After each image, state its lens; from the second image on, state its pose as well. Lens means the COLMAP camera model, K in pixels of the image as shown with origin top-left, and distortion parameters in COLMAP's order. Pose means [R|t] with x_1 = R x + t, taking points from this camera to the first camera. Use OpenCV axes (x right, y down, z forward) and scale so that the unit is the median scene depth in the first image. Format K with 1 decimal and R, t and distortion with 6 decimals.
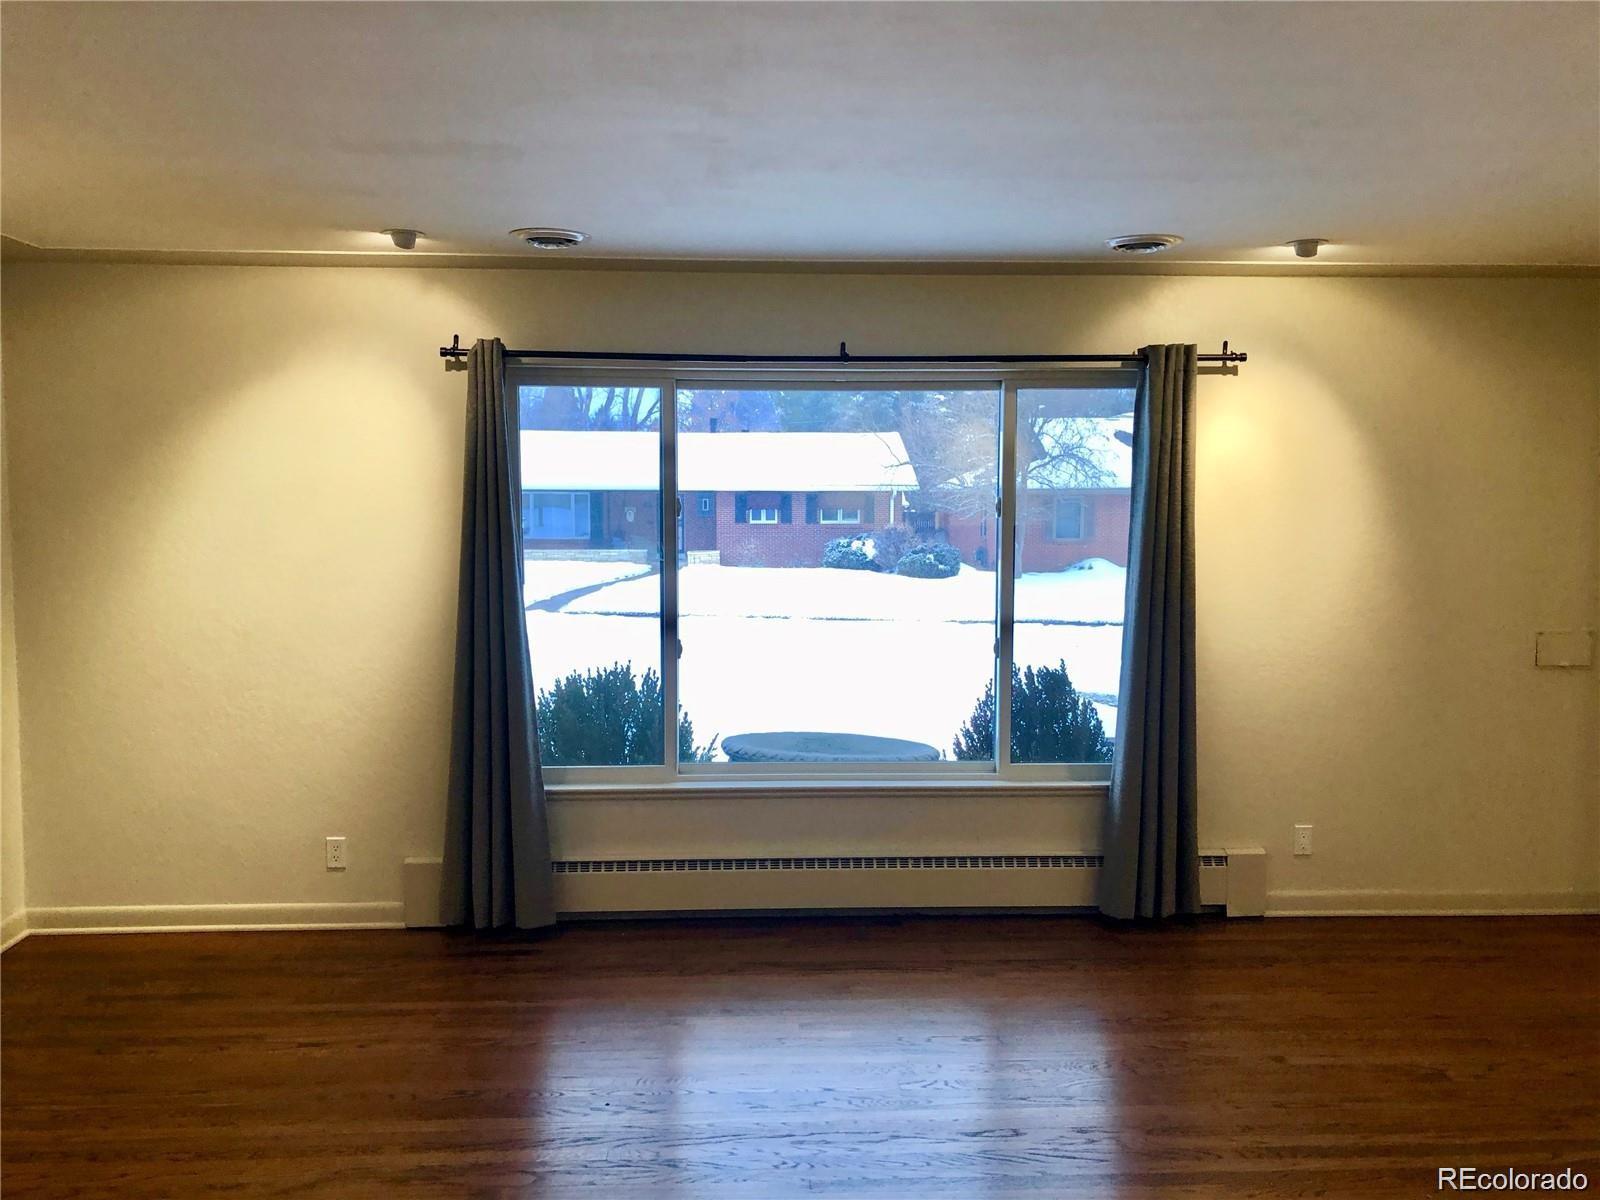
lens RADIAL K [[1342.7, 0, 800.0], [0, 1342.7, 600.0], [0, 0, 1]] dist [0.061021, -0.111105]
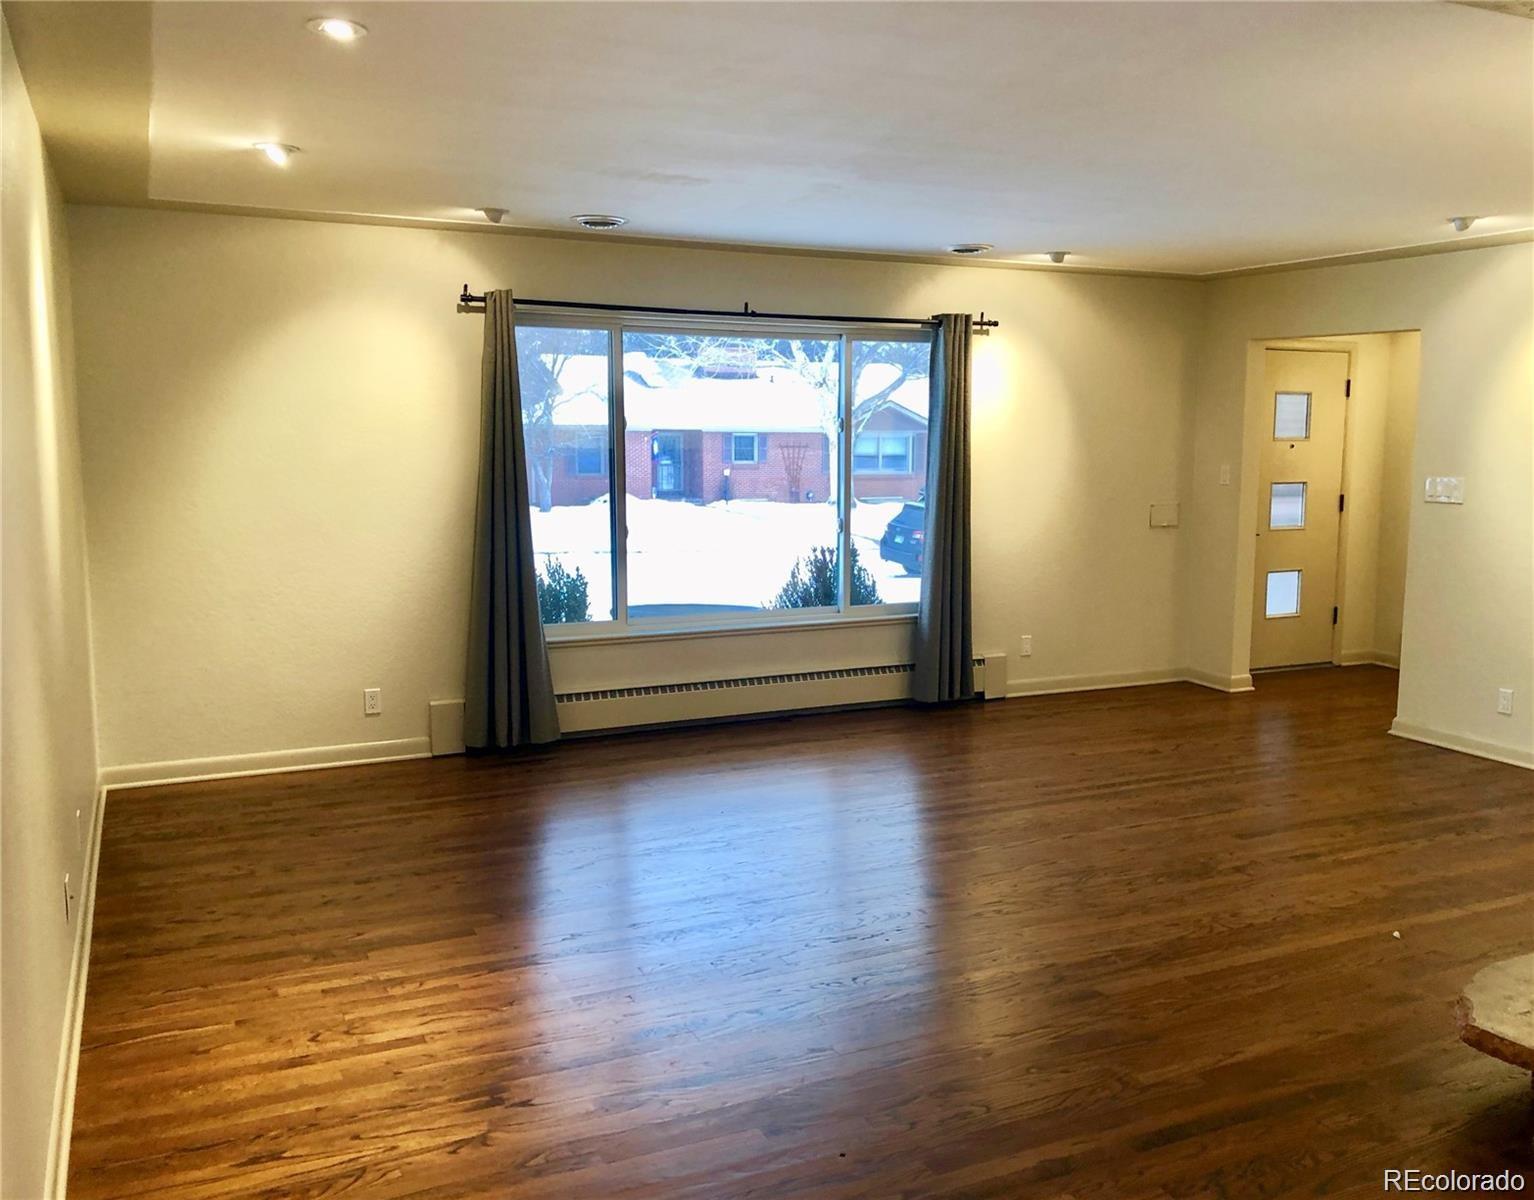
lens RADIAL K [[1353.9, 0, 831.6], [0, 1353.9, 608.0], [0, 0, 1]] dist [0.057195, -0.002712]
pose [[0.912164, -0.051644, 0.406559, -0.463435], [0.033070, 0.998069, 0.052586, 0.049893], [-0.408489, -0.034522, 0.912110, -0.311850]]
